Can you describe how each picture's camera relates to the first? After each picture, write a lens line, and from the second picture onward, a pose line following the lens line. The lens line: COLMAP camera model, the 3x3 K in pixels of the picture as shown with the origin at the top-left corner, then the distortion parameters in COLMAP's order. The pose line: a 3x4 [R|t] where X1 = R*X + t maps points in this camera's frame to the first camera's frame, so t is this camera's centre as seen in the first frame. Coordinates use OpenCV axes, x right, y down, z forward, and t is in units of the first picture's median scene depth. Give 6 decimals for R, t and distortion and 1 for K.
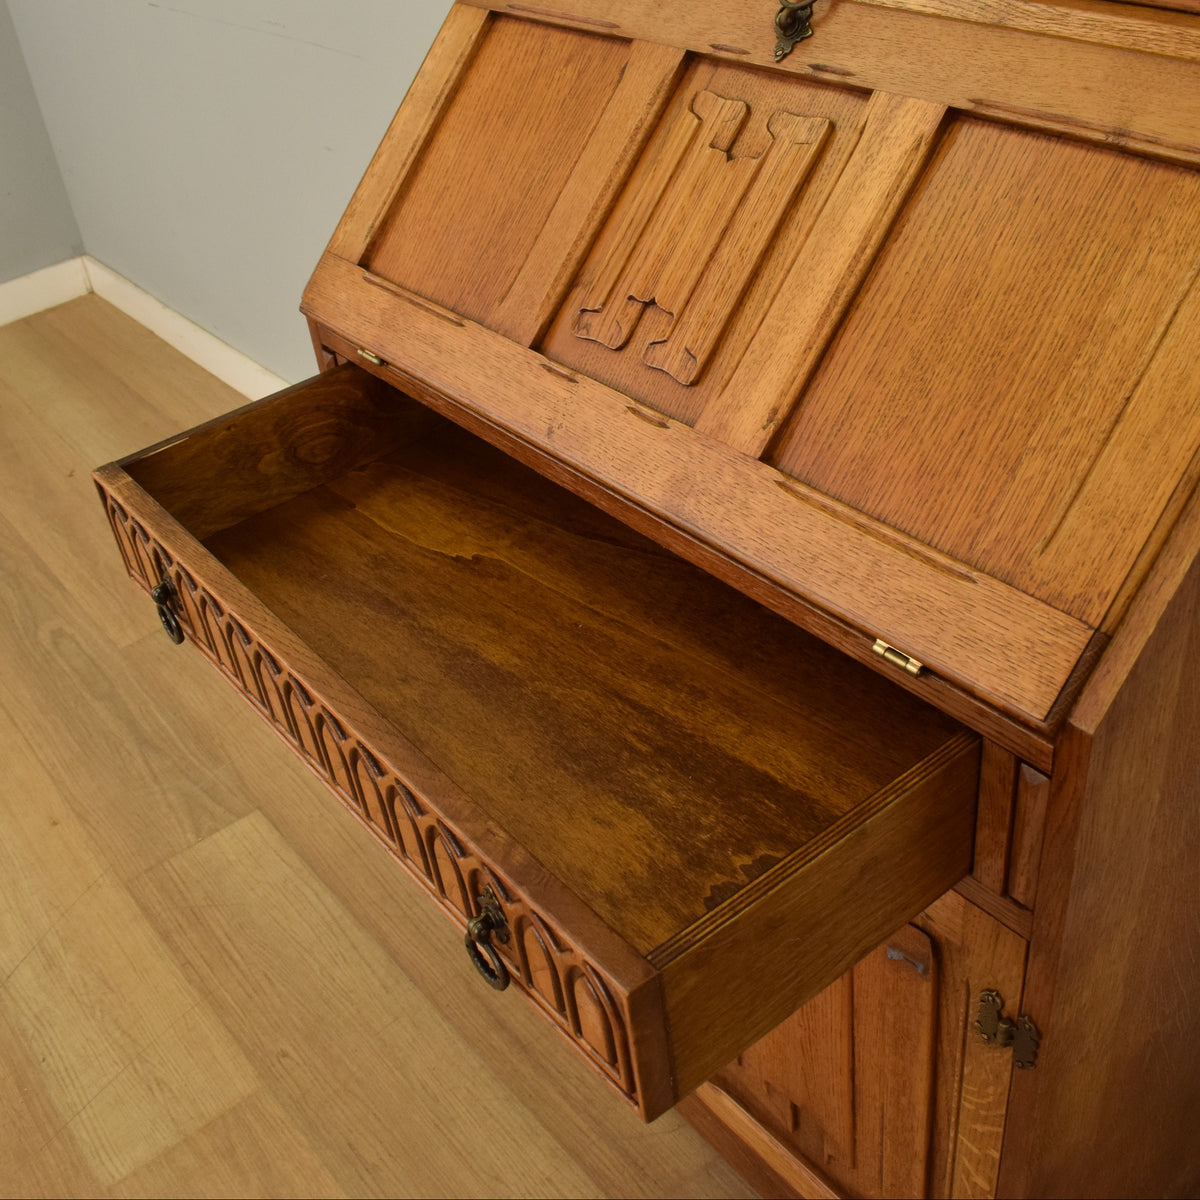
lens RADIAL K [[1397.5, 0, 610.3], [0, 1397.5, 592.3], [0, 0, 1]] dist [-0.095771, 0.000000]
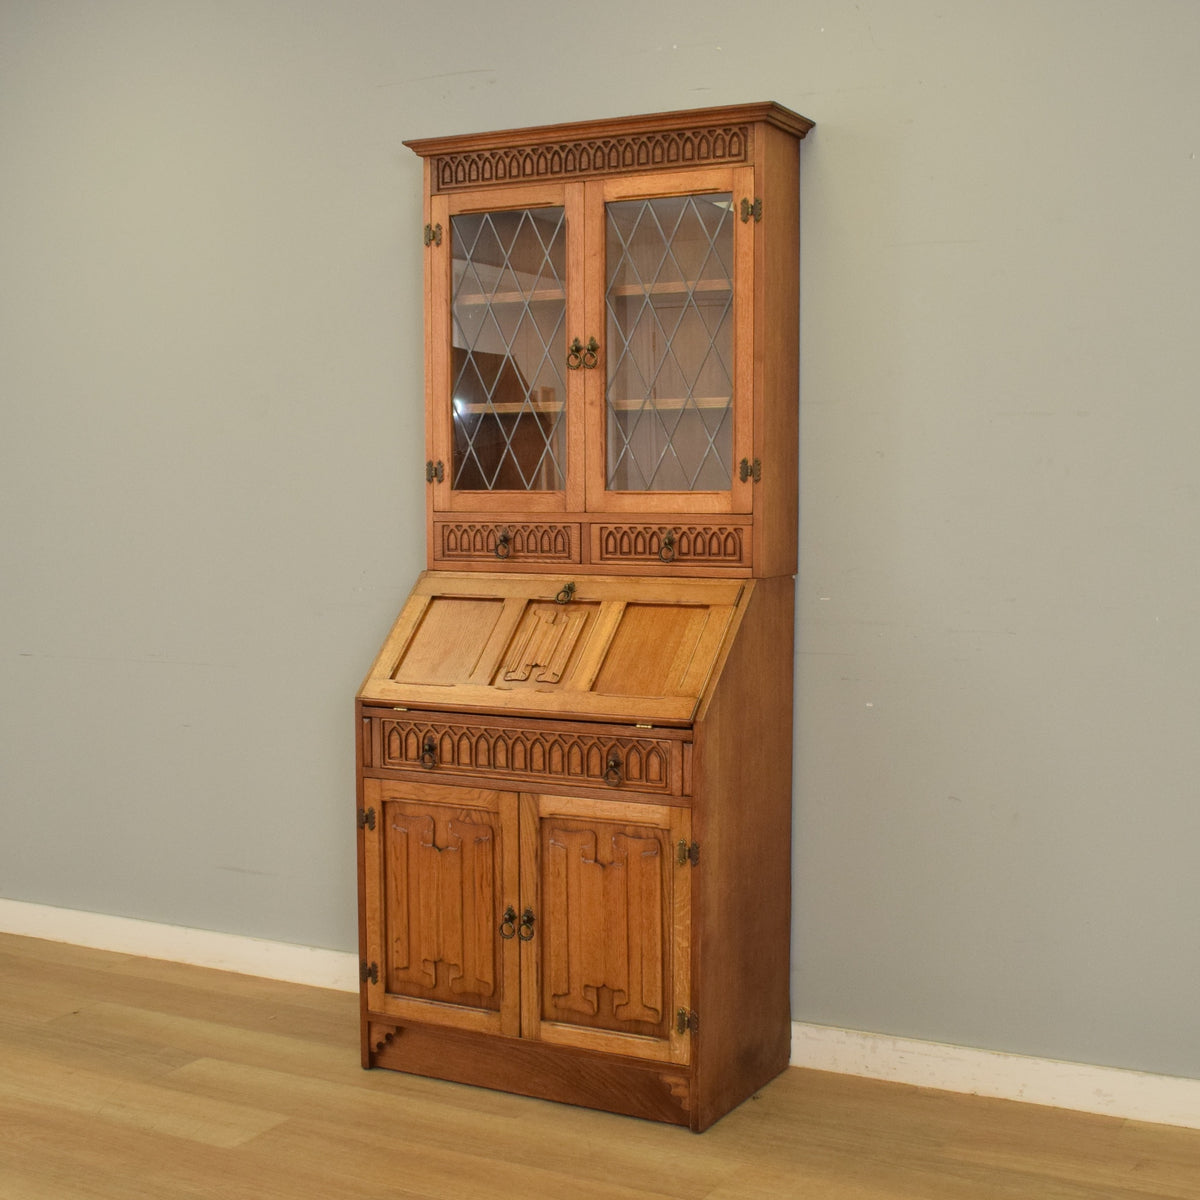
lens RADIAL K [[1687.2, 0, 631.1], [0, 1687.2, 667.2], [0, 0, 1]] dist [-0.101676, 0.000000]
pose [[0.906235, 0.064693, 0.417796, -1.319685], [0.161855, 0.859846, -0.484219, 1.614572], [-0.390566, 0.506438, 0.768751, -1.917577]]
